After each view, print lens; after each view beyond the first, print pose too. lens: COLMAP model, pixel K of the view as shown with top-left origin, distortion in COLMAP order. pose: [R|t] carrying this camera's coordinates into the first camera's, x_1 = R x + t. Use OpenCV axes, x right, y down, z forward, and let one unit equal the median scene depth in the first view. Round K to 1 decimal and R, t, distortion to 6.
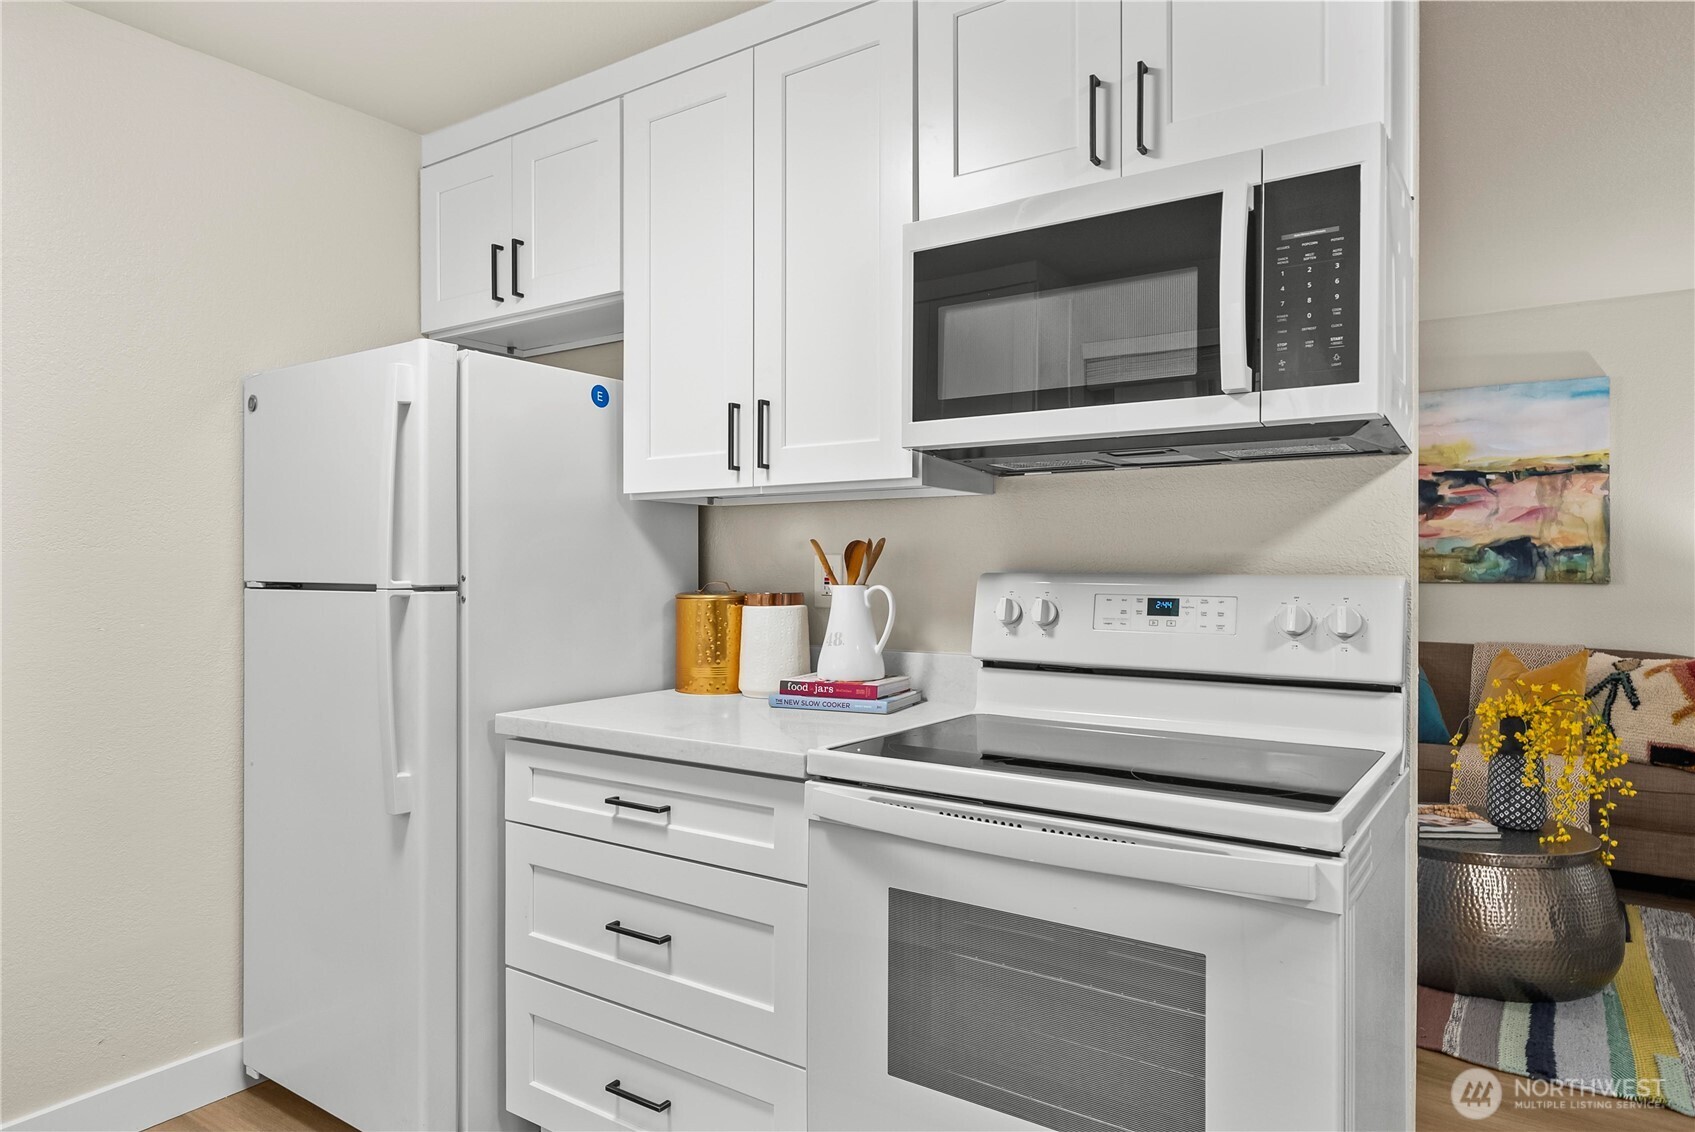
lens RADIAL K [[1024.1, 0, 844.6], [0, 1024.1, 567.5], [0, 0, 1]] dist [-0.000938, 0.003691]
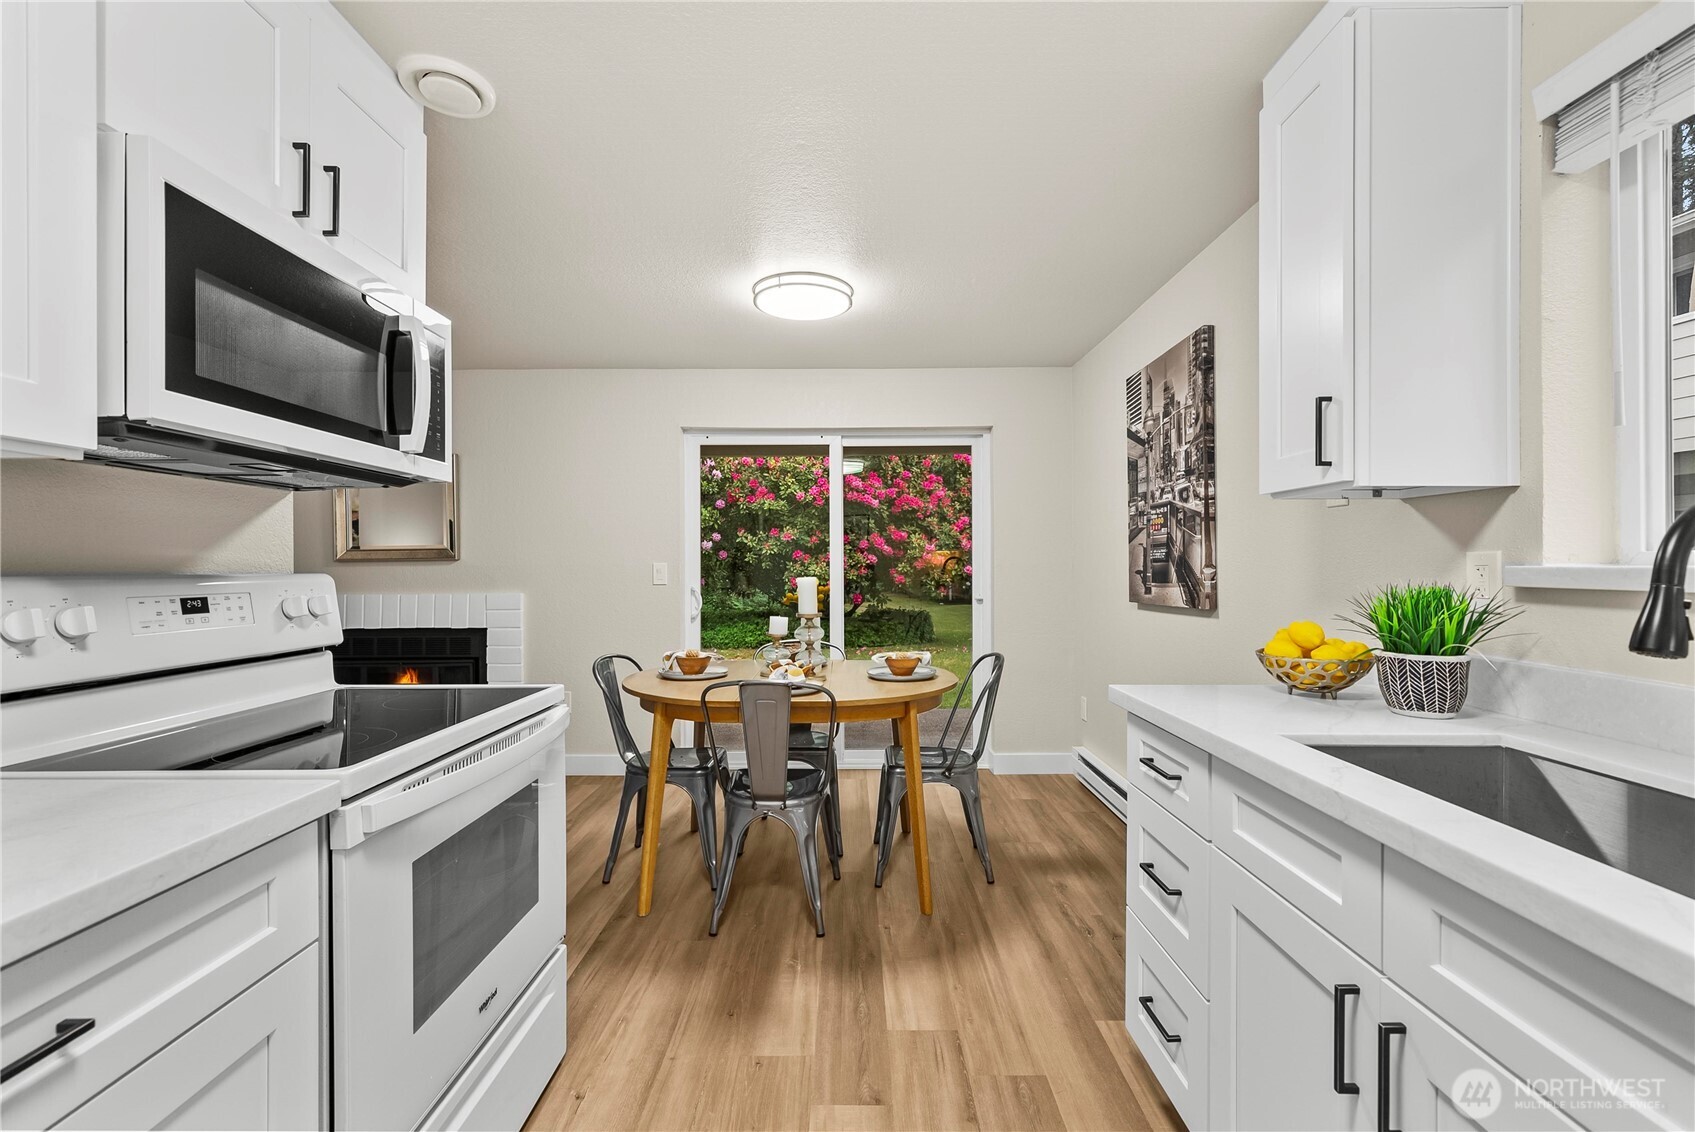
lens RADIAL K [[734.0, 0, 856.6], [0, 734.0, 563.6], [0, 0, 1]] dist [0.004344, 0.000681]
pose [[-0.568549, 0.004214, 0.822639, -0.695792], [0.003521, 0.999990, -0.002689, -0.000824], [-0.822642, 0.001368, -0.568558, 0.843013]]
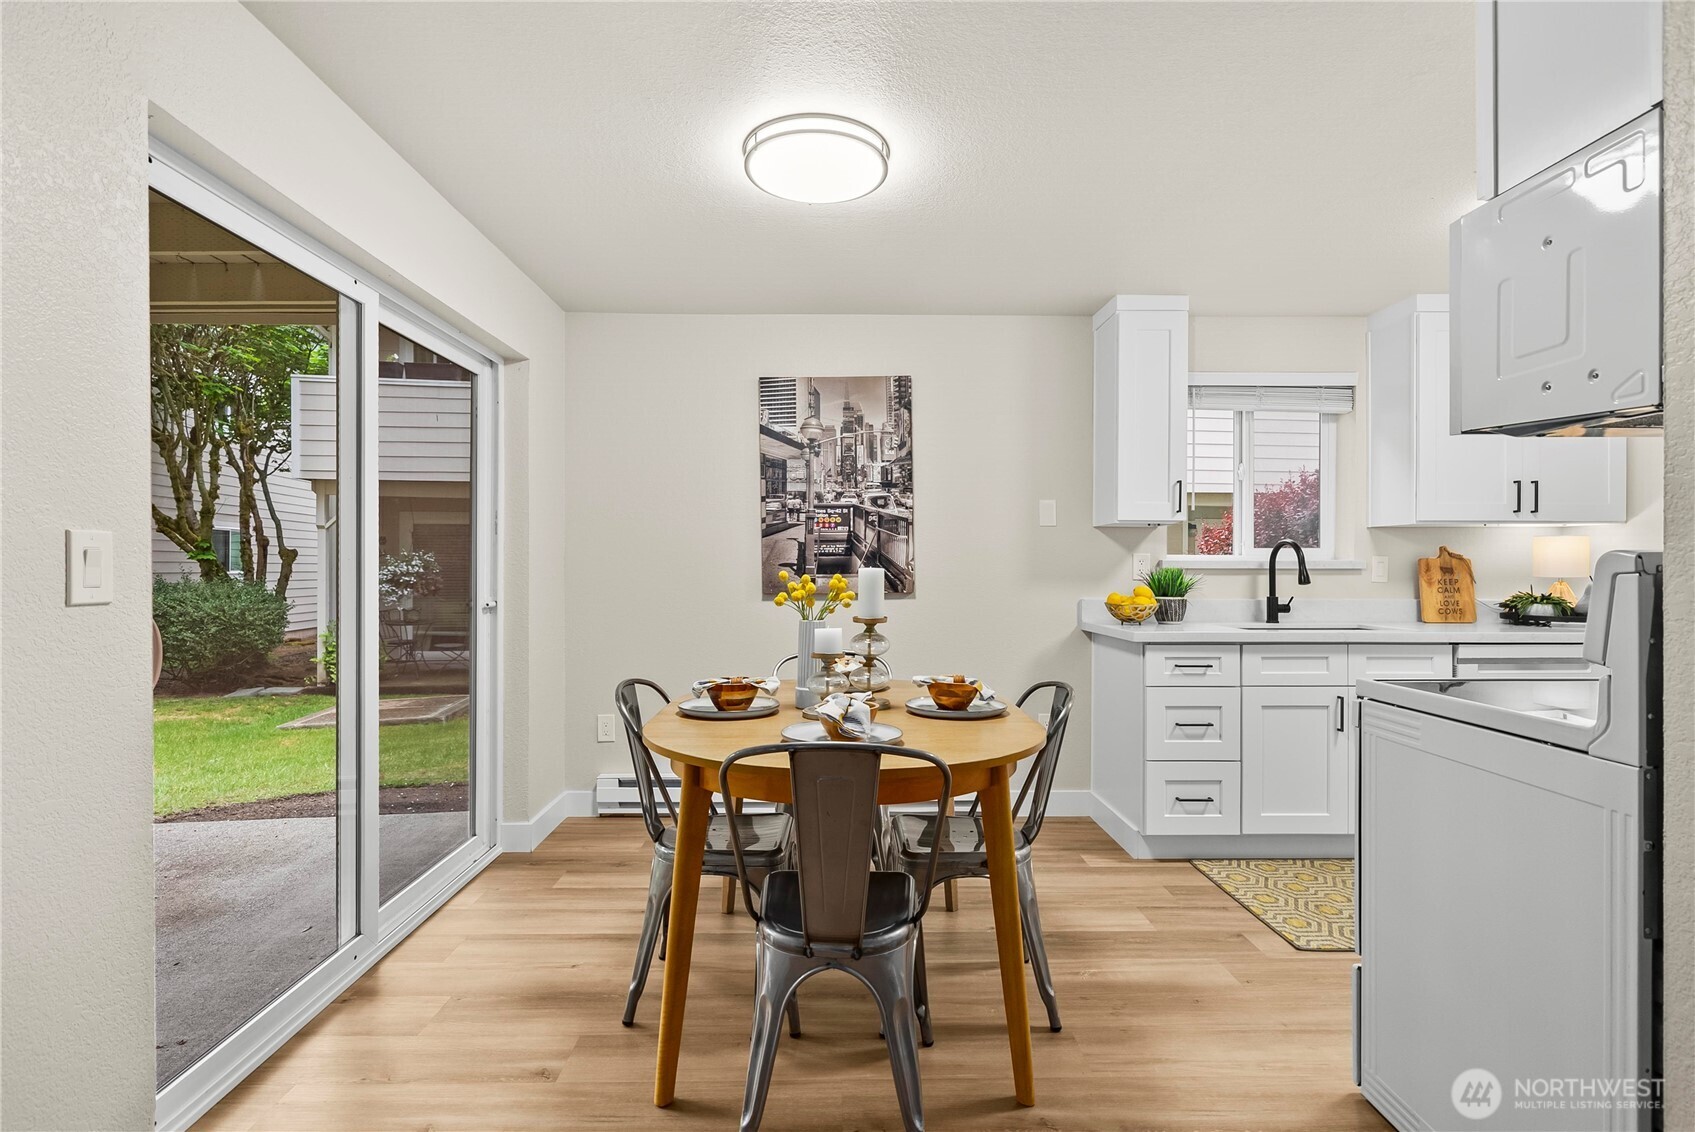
lens RADIAL K [[796.5, 0, 846.6], [0, 796.5, 568.7], [0, 0, 1]] dist [0.001333, 0.001178]
pose [[-0.811415, -0.001187, -0.584470, 1.330180], [-0.002477, 0.999996, 0.001407, 0.022618], [0.584466, 0.002590, -0.811414, 1.021495]]
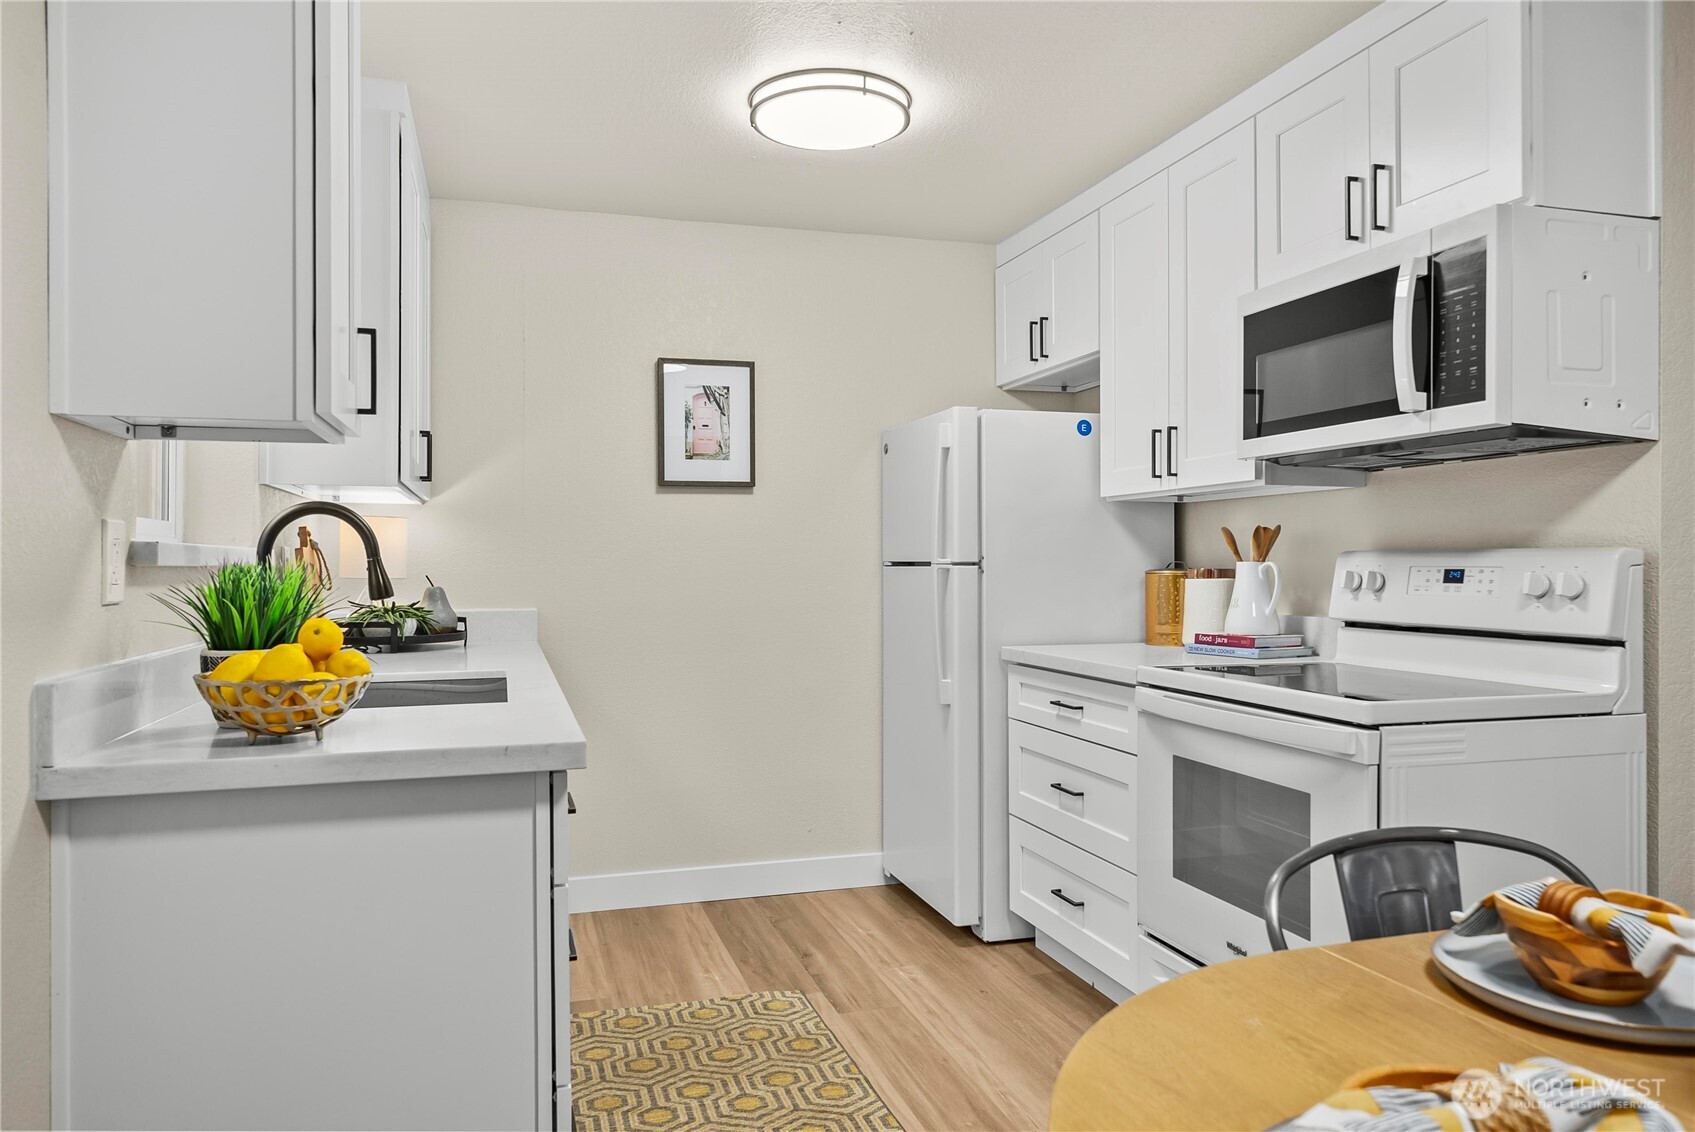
lens RADIAL K [[1141.7, 0, 857.2], [0, 1141.7, 564.6], [0, 0, 1]] dist [0.017127, -0.002134]
pose [[0.786882, -0.002075, -0.617100, 0.577856], [0.002149, 0.999997, -0.000622, 0.023450], [0.617100, -0.000837, 0.786884, -0.502713]]
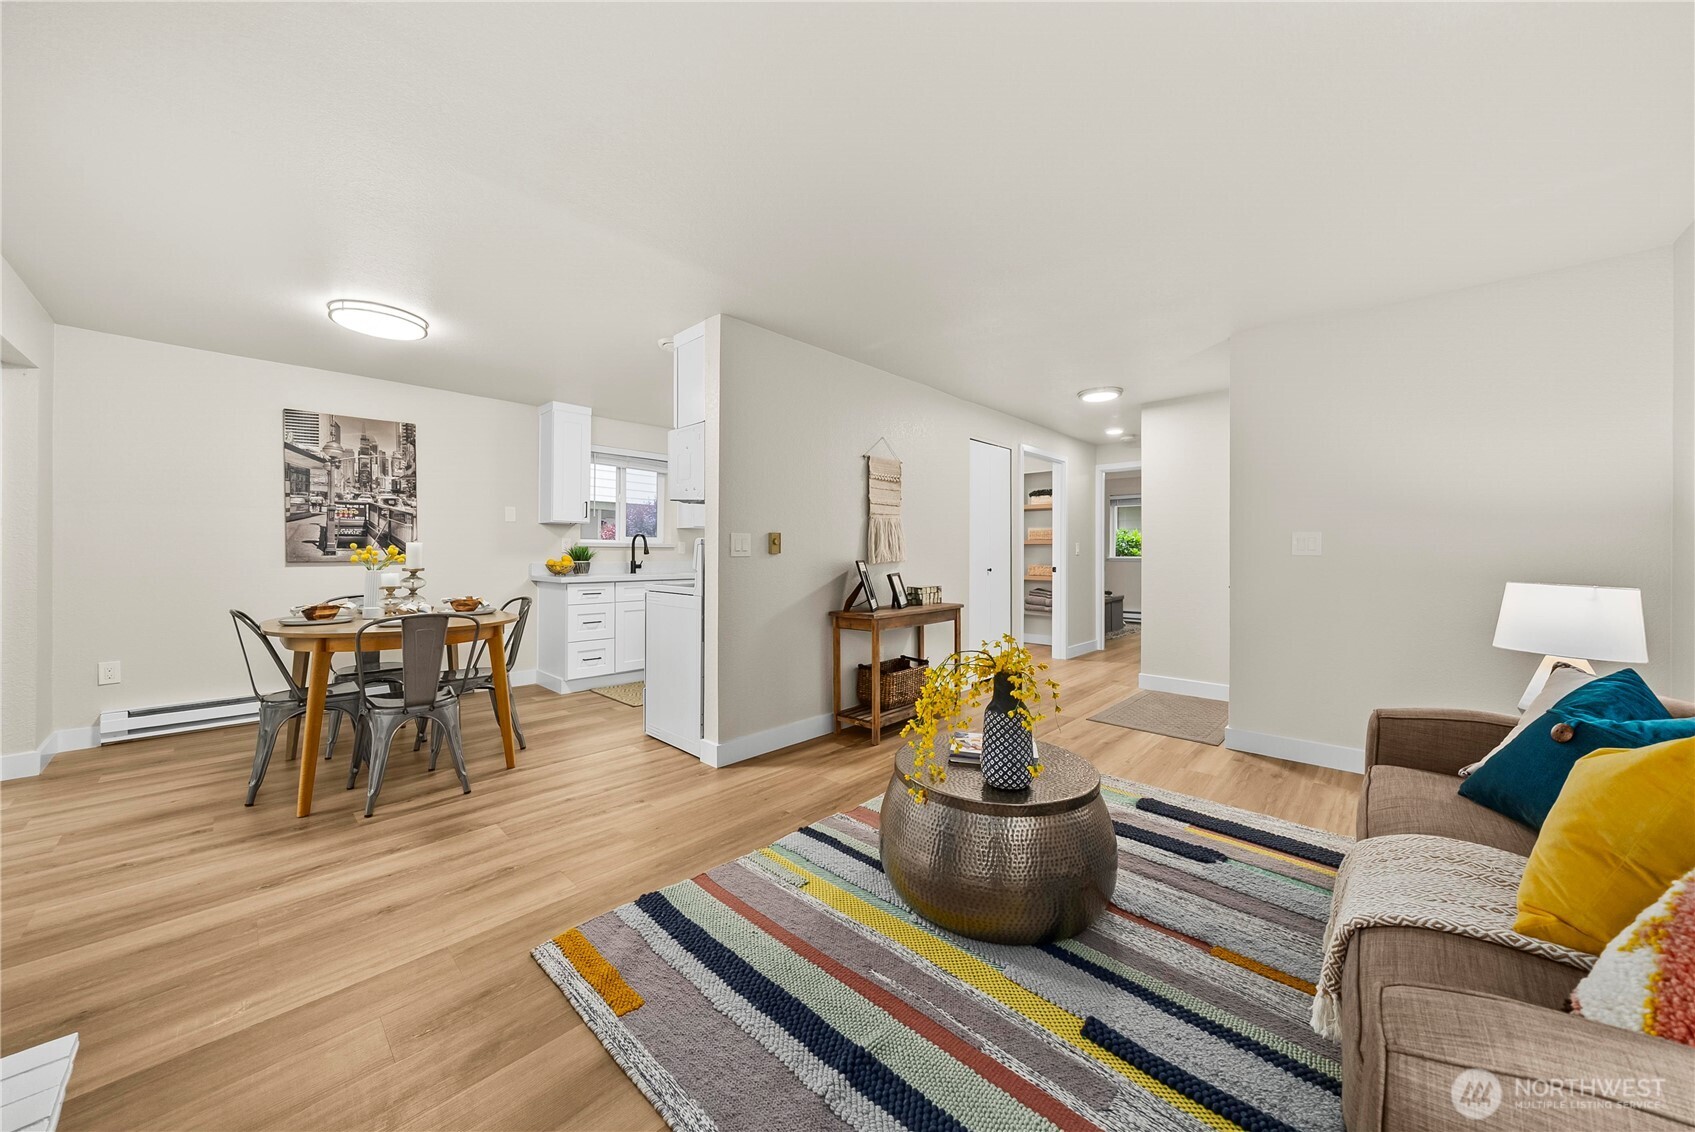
lens RADIAL K [[590.0, 0, 851.5], [0, 590.0, 552.2], [0, 0, 1]] dist [-0.002788, 0.000016]
pose [[-0.149385, -0.002286, -0.988776, 2.077611], [-0.004332, 0.999989, -0.001657, 0.048537], [0.988770, 0.004036, -0.149393, 1.555783]]
